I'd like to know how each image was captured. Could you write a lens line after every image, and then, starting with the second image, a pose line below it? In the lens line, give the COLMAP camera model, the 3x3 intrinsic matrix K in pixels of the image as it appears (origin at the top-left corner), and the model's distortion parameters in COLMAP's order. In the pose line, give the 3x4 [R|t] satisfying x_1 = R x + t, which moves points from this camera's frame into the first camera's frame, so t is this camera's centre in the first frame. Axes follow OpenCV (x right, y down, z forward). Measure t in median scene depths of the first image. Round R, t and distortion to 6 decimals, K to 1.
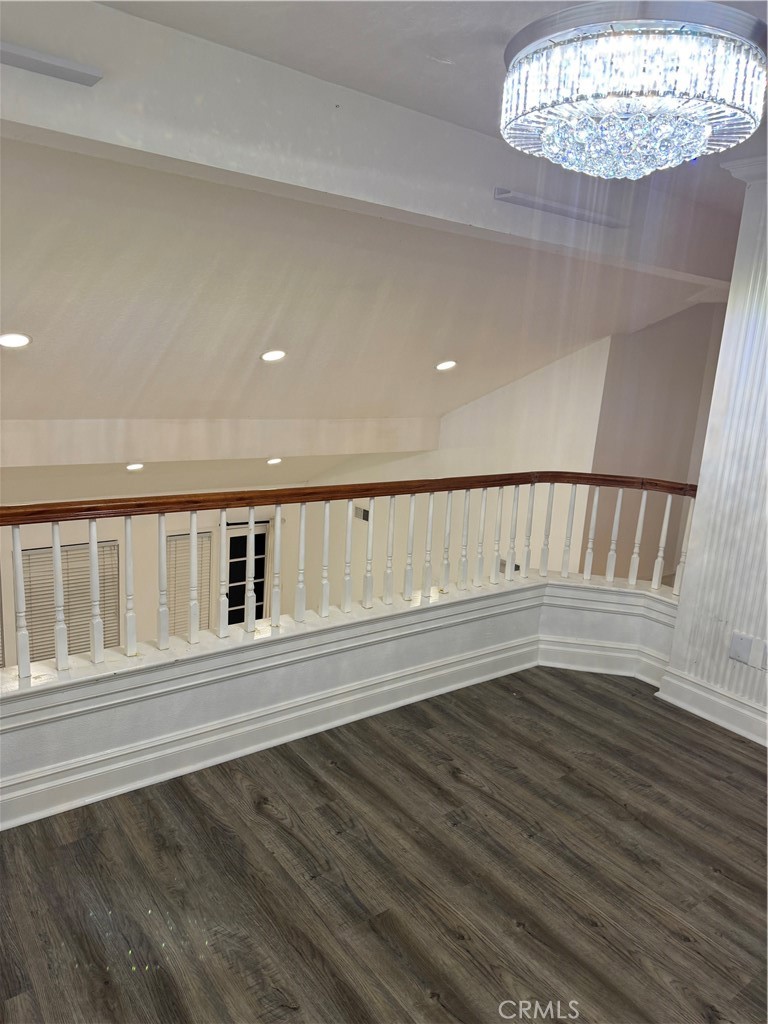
lens RADIAL K [[719.4, 0, 378.9], [0, 719.4, 506.8], [0, 0, 1]] dist [0.070718, -0.088375]
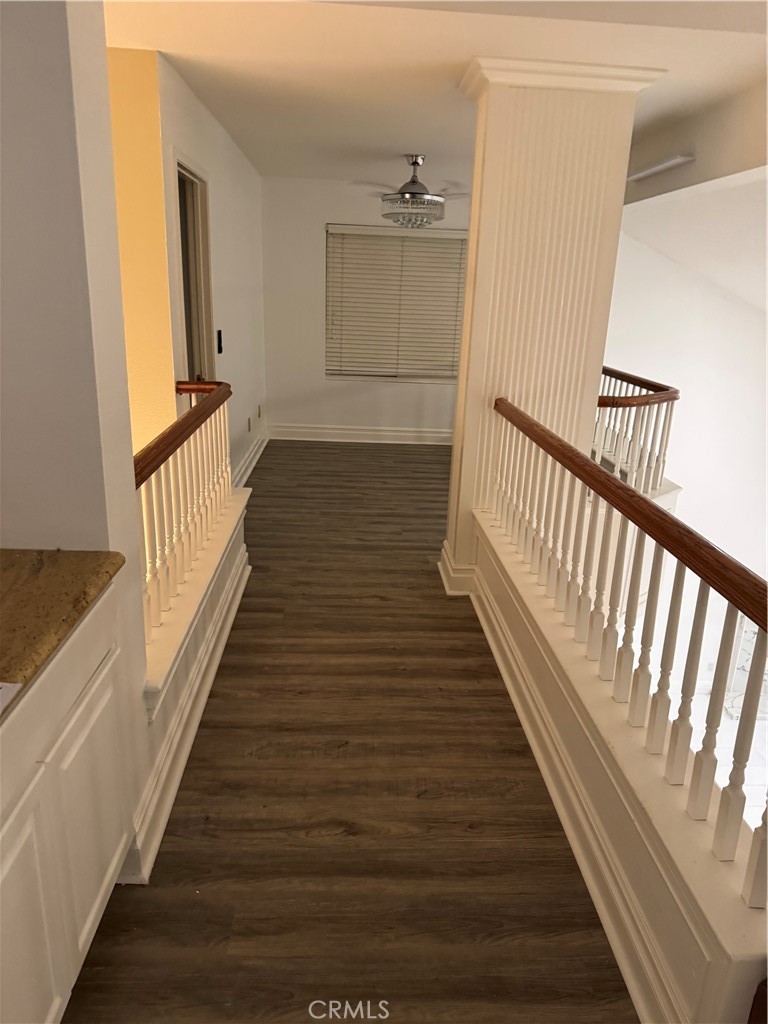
lens RADIAL K [[719.4, 0, 397.4], [0, 719.4, 523.0], [0, 0, 1]] dist [0.070718, -0.088375]
pose [[-0.549244, 0.165183, -0.819174, 1.937559], [-0.258072, 0.898825, 0.354278, -0.204874], [0.794814, 0.405990, -0.451045, 1.698351]]
